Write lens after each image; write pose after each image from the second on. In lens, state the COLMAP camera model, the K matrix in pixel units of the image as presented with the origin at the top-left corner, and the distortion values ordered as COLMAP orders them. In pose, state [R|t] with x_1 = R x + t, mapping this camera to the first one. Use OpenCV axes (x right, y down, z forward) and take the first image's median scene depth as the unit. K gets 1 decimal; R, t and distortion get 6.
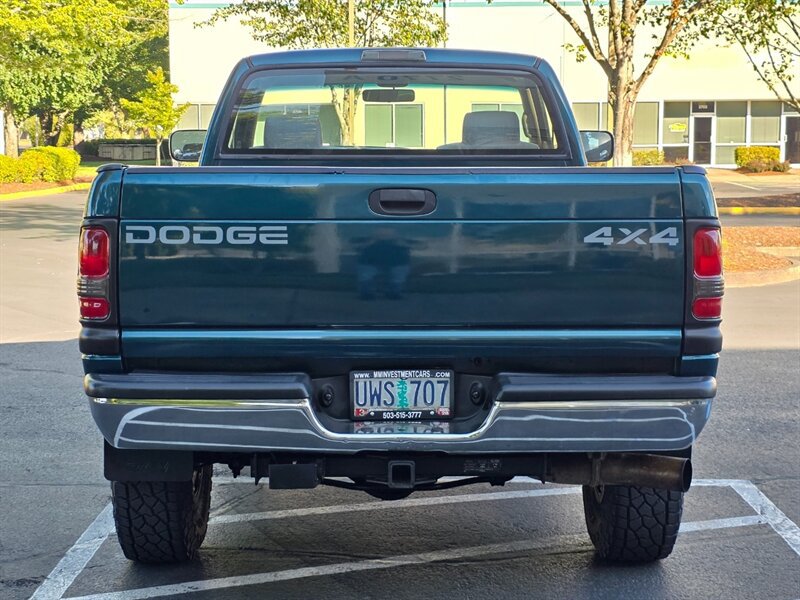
lens RADIAL K [[1429.7, 0, 412.7], [0, 1429.7, 297.8], [0, 0, 1]] dist [0.175875, -0.311070]
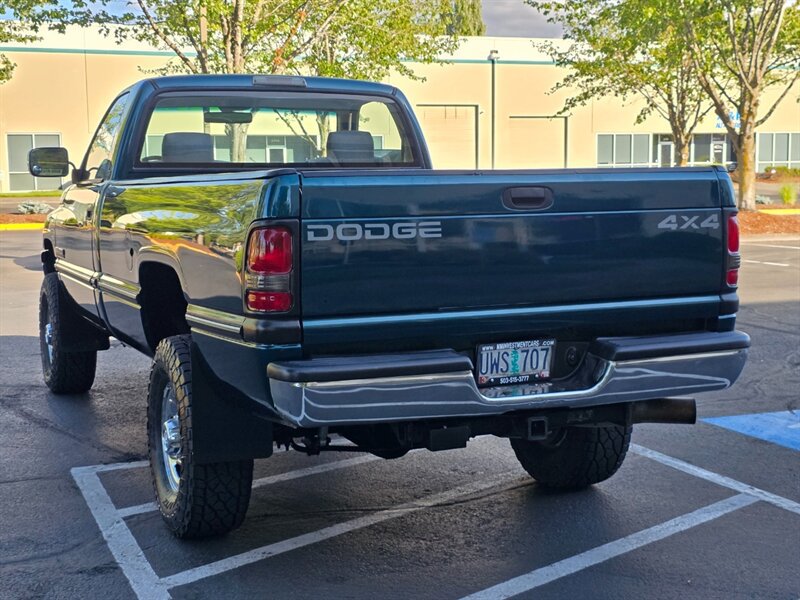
lens RADIAL K [[1155.0, 0, 400.0], [0, 1155.0, 300.0], [0, 0, 1]] dist [0.203850, -0.622143]
pose [[0.924581, -0.050577, 0.377613, -0.454463], [0.049067, 0.998703, 0.013625, -0.001353], [-0.377812, 0.005931, 0.925863, 0.150939]]
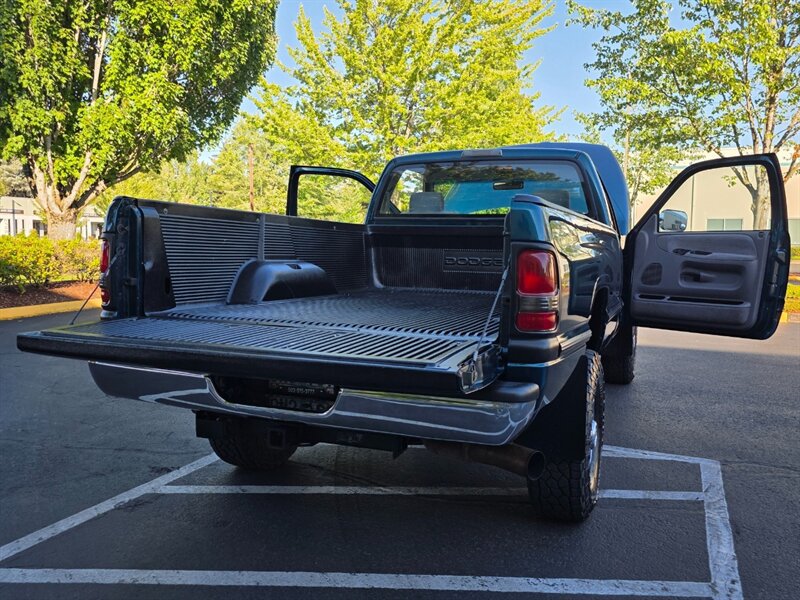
lens RADIAL K [[679.3, 0, 405.3], [0, 679.3, 300.7], [0, 0, 1]] dist [0.076164, -0.076466]
pose [[0.925833, 0.048285, -0.374836, 0.306555], [-0.055850, 0.998396, -0.009337, 0.001398], [0.373784, 0.029579, 0.927044, 0.466513]]
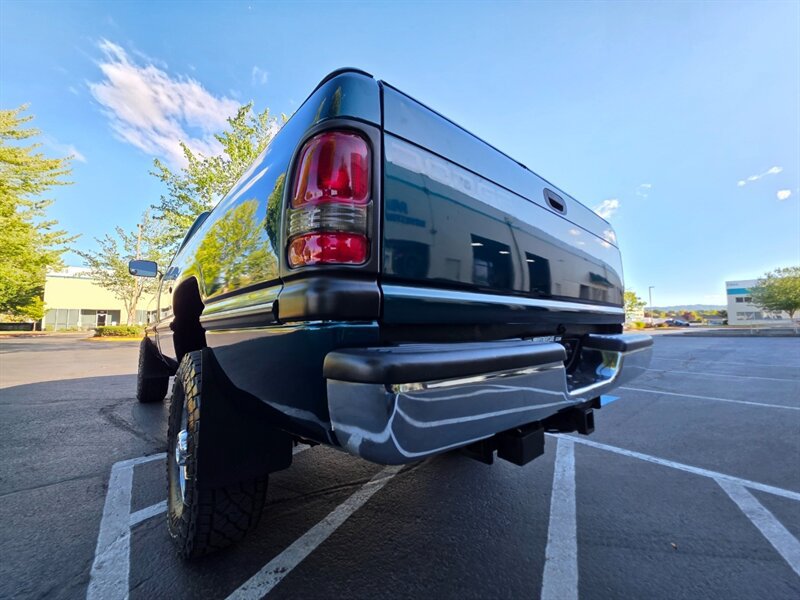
lens RADIAL K [[314.5, 0, 400.0], [0, 314.5, 300.0], [0, 0, 1]] dist [0.002994, 0.000356]
pose [[0.770446, 0.046538, 0.635804, -0.284694], [0.072852, 0.984371, -0.160331, 0.054145], [-0.633329, 0.169846, 0.755015, 0.859405]]
